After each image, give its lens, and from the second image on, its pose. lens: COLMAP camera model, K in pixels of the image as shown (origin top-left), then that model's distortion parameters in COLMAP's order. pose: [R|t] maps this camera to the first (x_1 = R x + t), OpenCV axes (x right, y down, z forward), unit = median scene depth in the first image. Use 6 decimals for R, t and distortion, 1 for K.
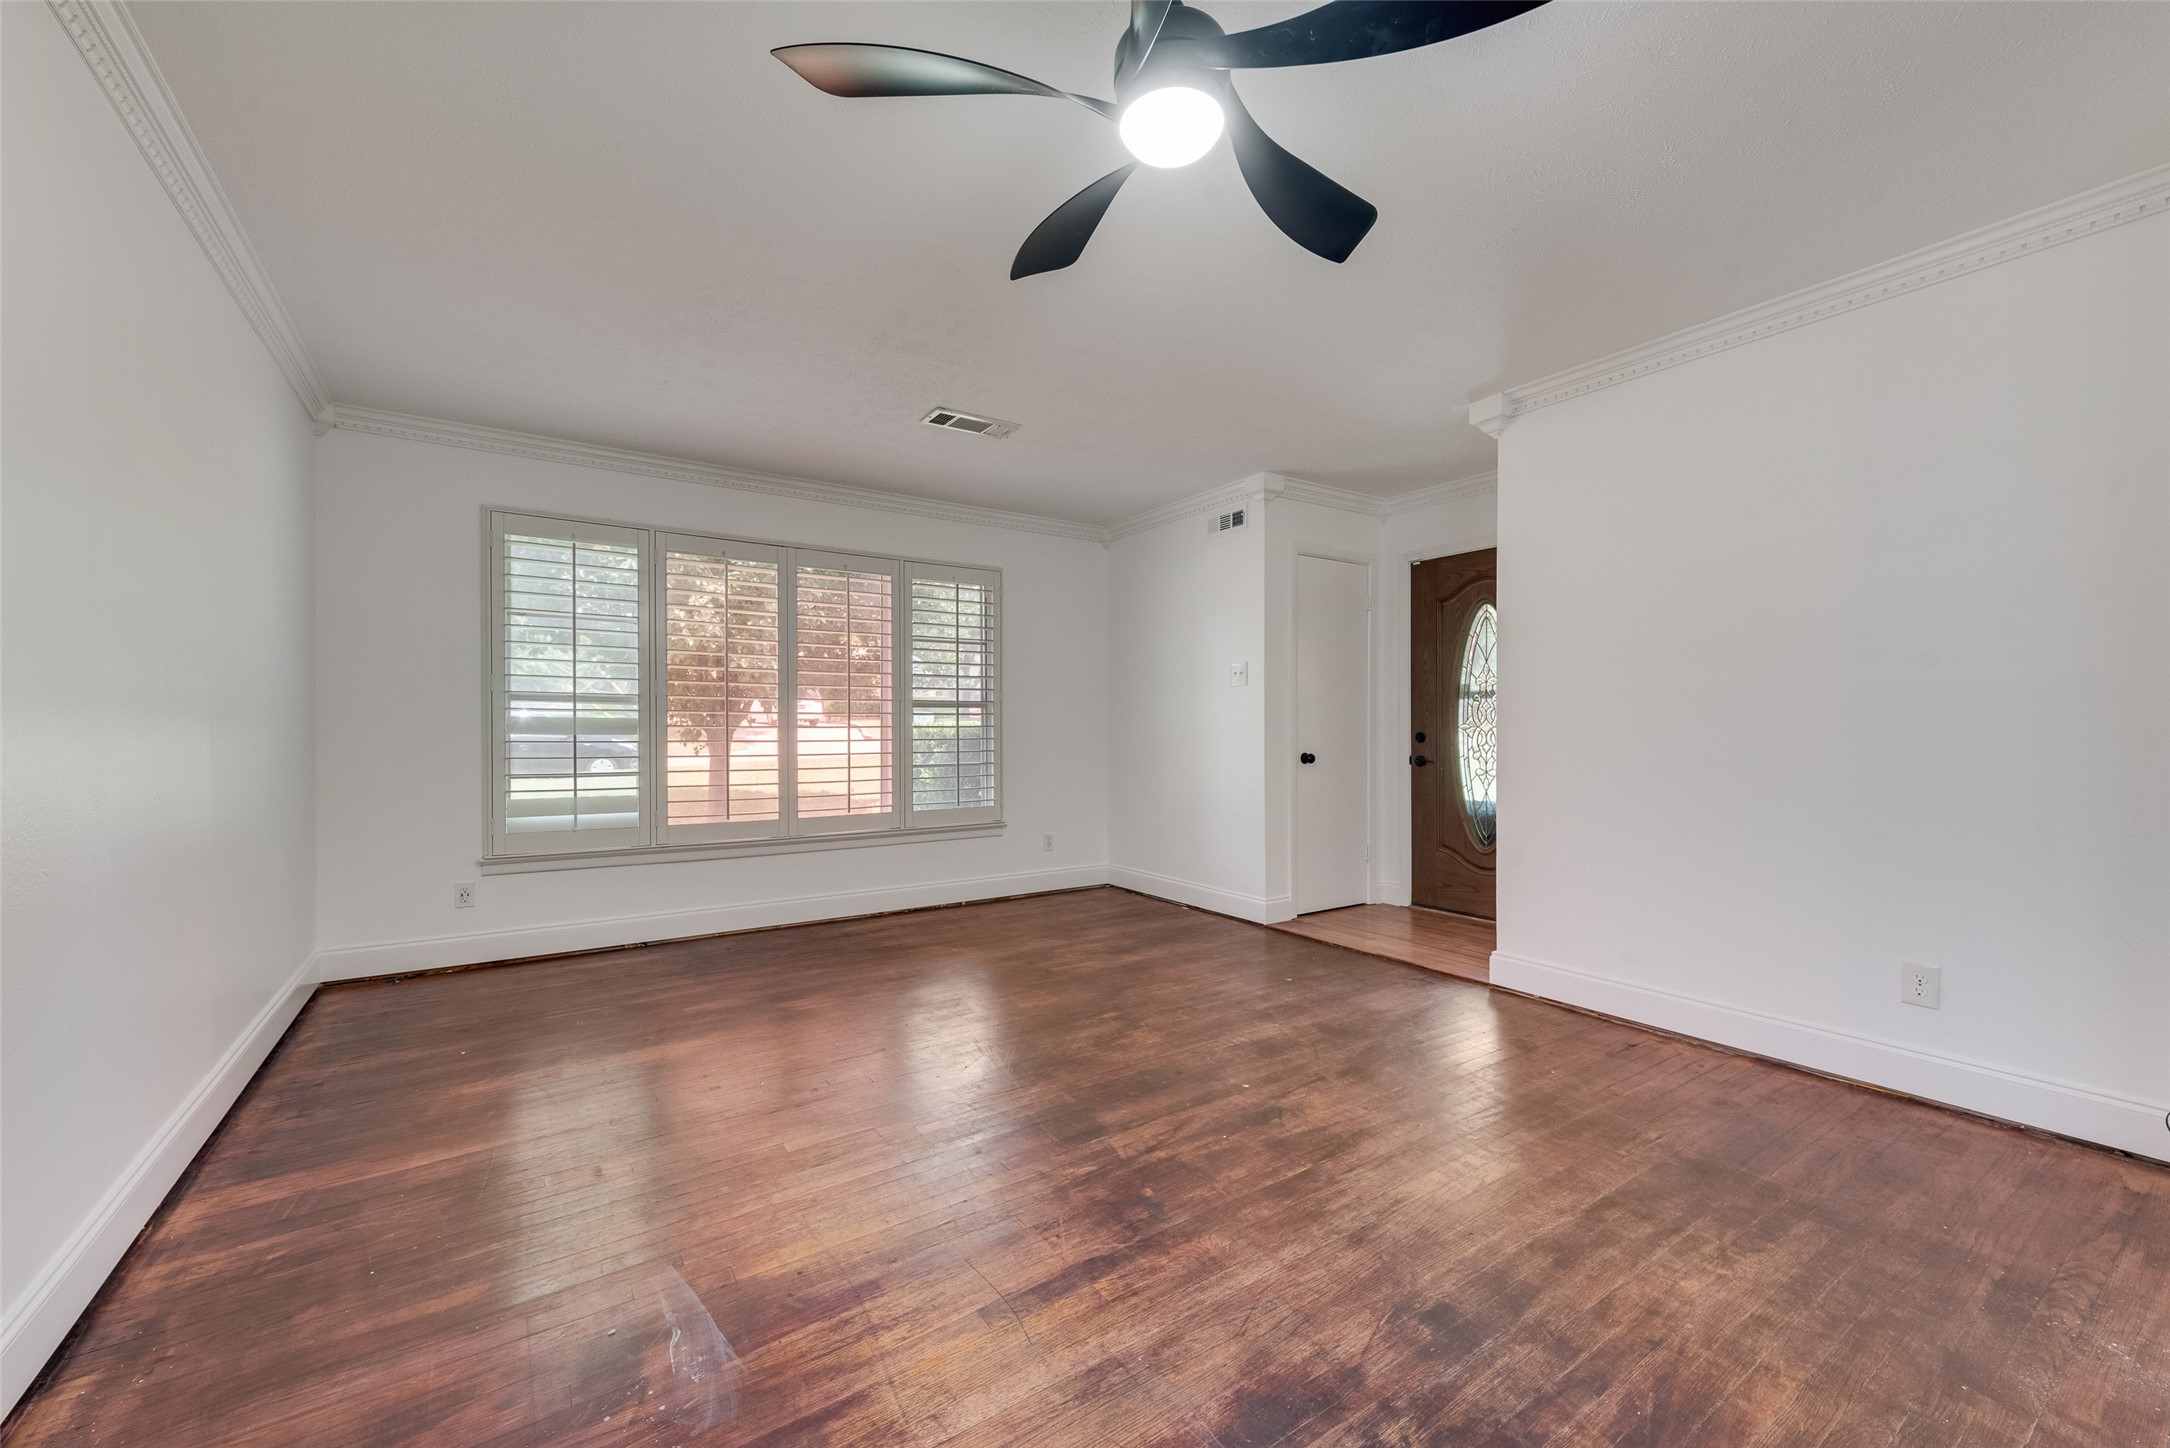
lens RADIAL K [[843.5, 0, 1085.1], [0, 843.5, 732.3], [0, 0, 1]] dist [0.022156, -0.006014]
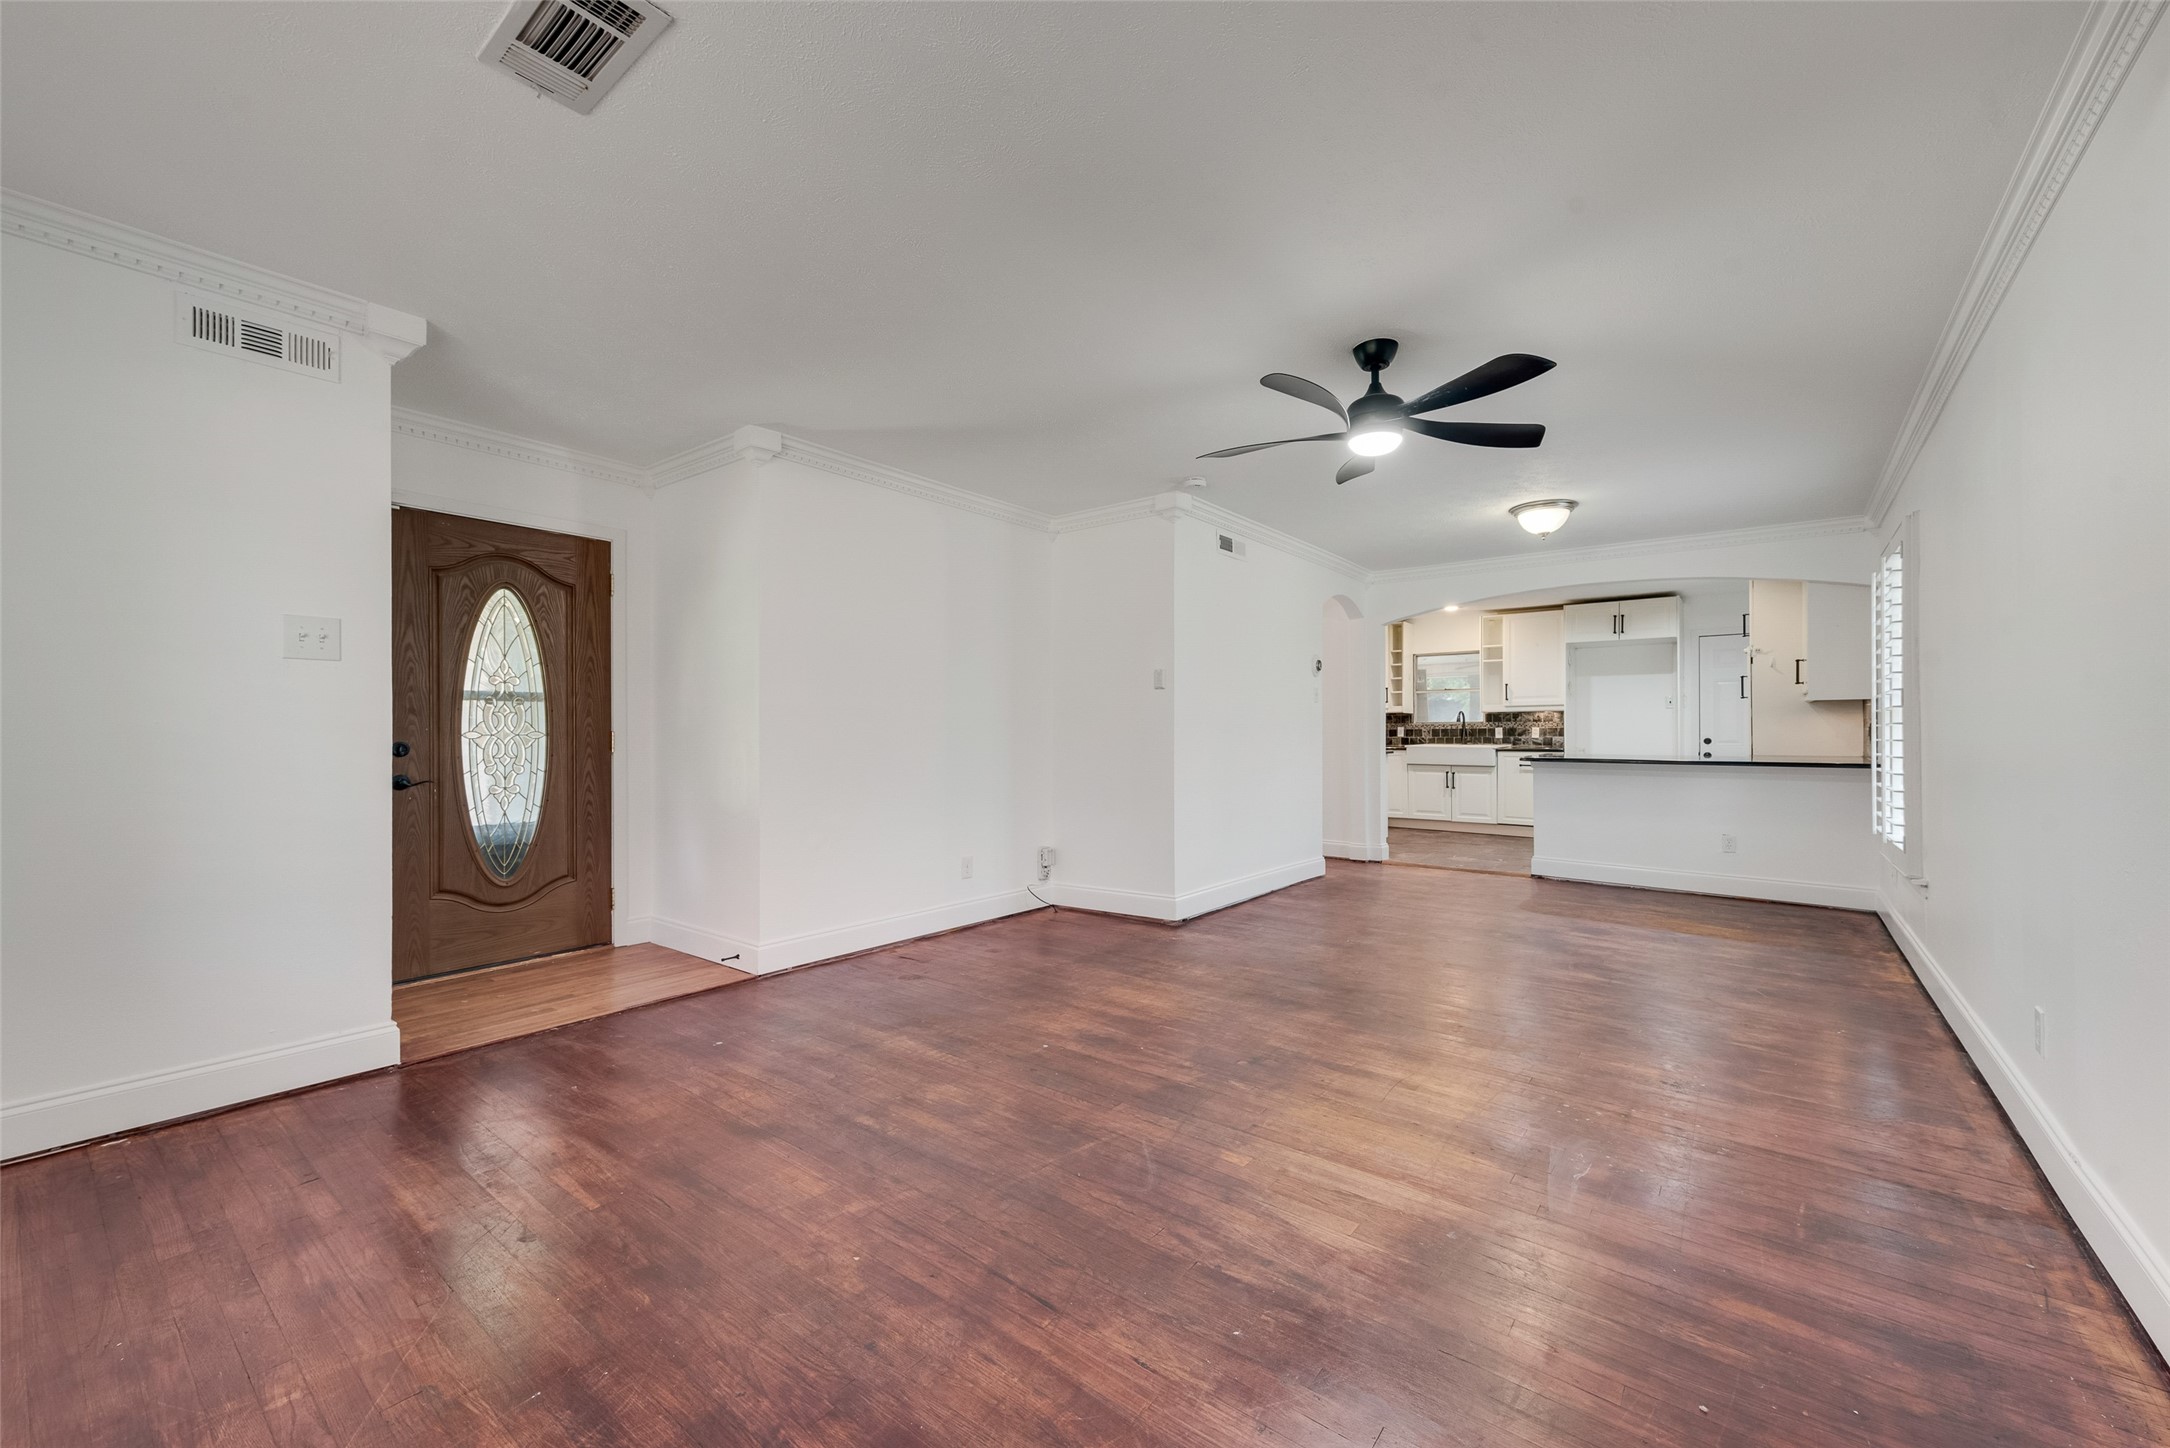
lens RADIAL K [[853.2, 0, 1083.3], [0, 853.2, 734.8], [0, 0, 1]] dist [0.013502, -0.000307]
pose [[-0.300469, 0.001882, 0.953790, -0.721540], [0.006425, 0.999979, 0.000051, -0.004545], [-0.953770, 0.006143, -0.300475, 1.001966]]
